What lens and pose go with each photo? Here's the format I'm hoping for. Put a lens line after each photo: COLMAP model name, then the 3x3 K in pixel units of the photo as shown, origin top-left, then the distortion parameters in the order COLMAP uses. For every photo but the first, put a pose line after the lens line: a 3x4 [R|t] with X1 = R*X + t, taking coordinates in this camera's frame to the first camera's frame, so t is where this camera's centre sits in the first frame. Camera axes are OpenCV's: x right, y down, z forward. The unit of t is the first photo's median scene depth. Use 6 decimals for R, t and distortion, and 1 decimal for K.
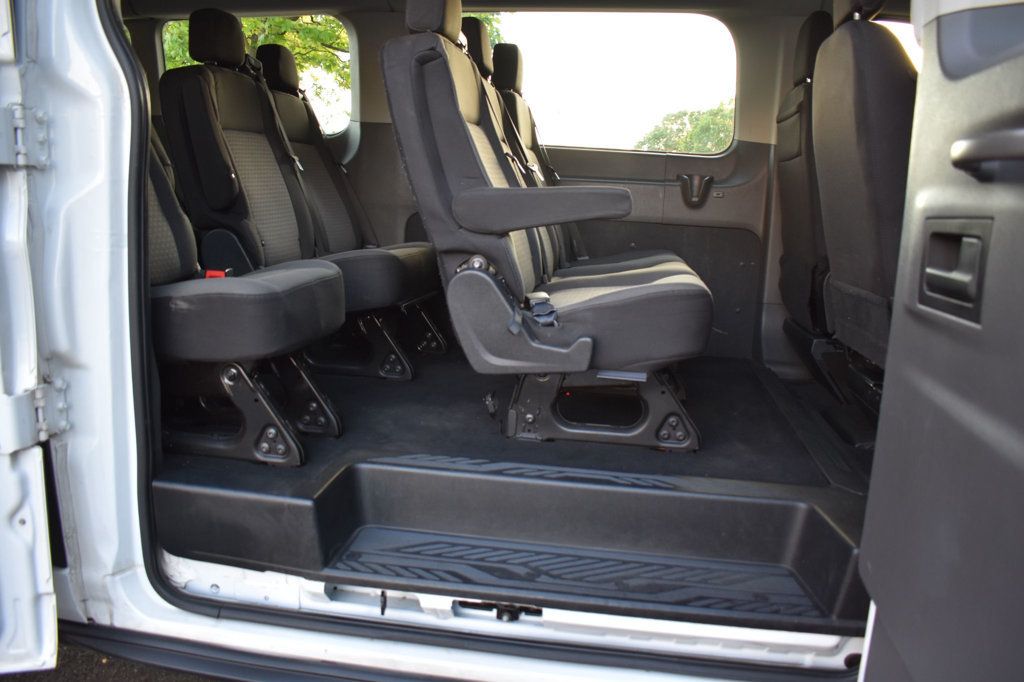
lens RADIAL K [[806.4, 0, 513.8], [0, 806.4, 342.1], [0, 0, 1]] dist [-0.094397, 0.020970]
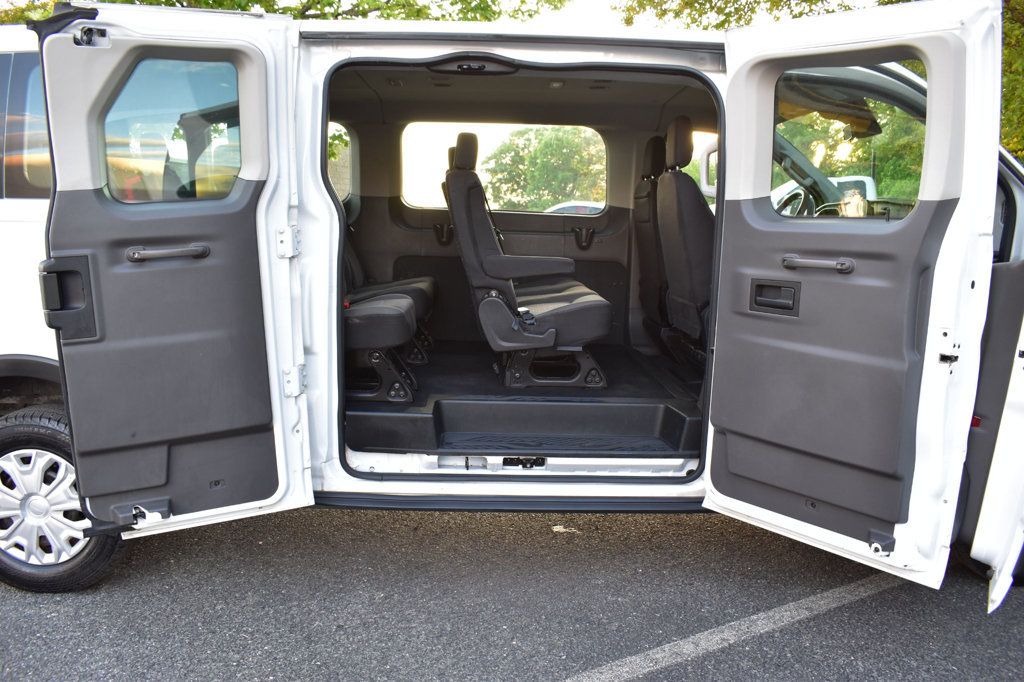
lens RADIAL K [[806.4, 0, 509.0], [0, 806.4, 344.5], [0, 0, 1]] dist [-0.094397, 0.020970]
pose [[0.983032, -0.045311, 0.177751, -0.359389], [0.047372, 0.998850, -0.007368, 0.039298], [-0.177212, 0.015663, 0.984048, -0.904253]]
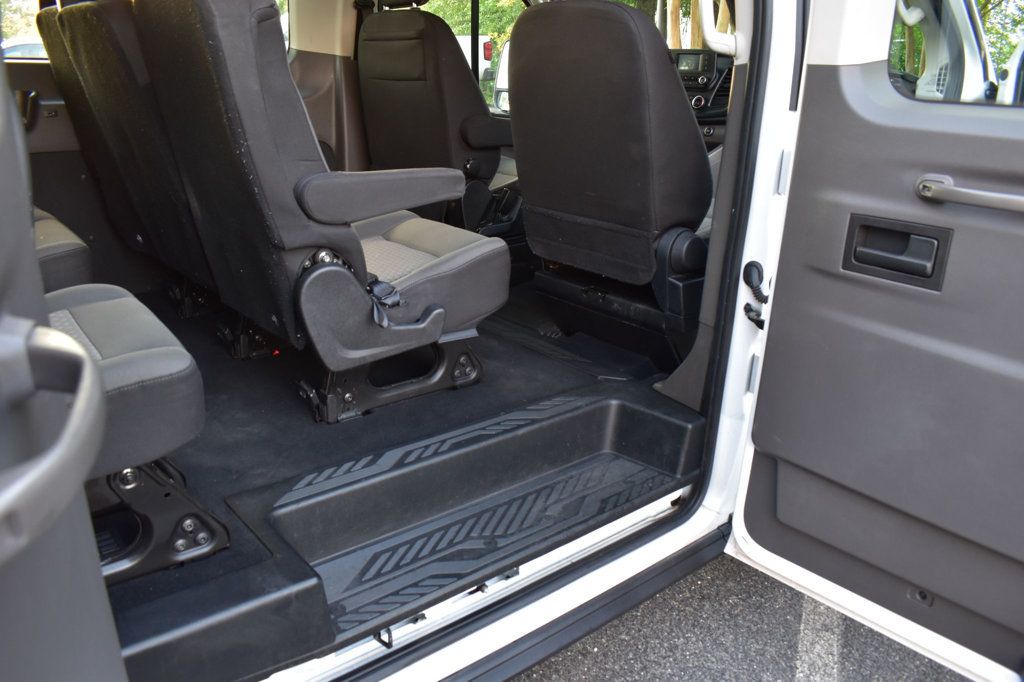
lens RADIAL K [[806.4, 0, 501.1], [0, 806.4, 335.5], [0, 0, 1]] dist [-0.094397, 0.020970]
pose [[0.662508, -0.256962, 0.703600, -0.569432], [0.118378, 0.963431, 0.240390, -0.205013], [-0.739641, -0.075969, 0.668700, 0.252879]]
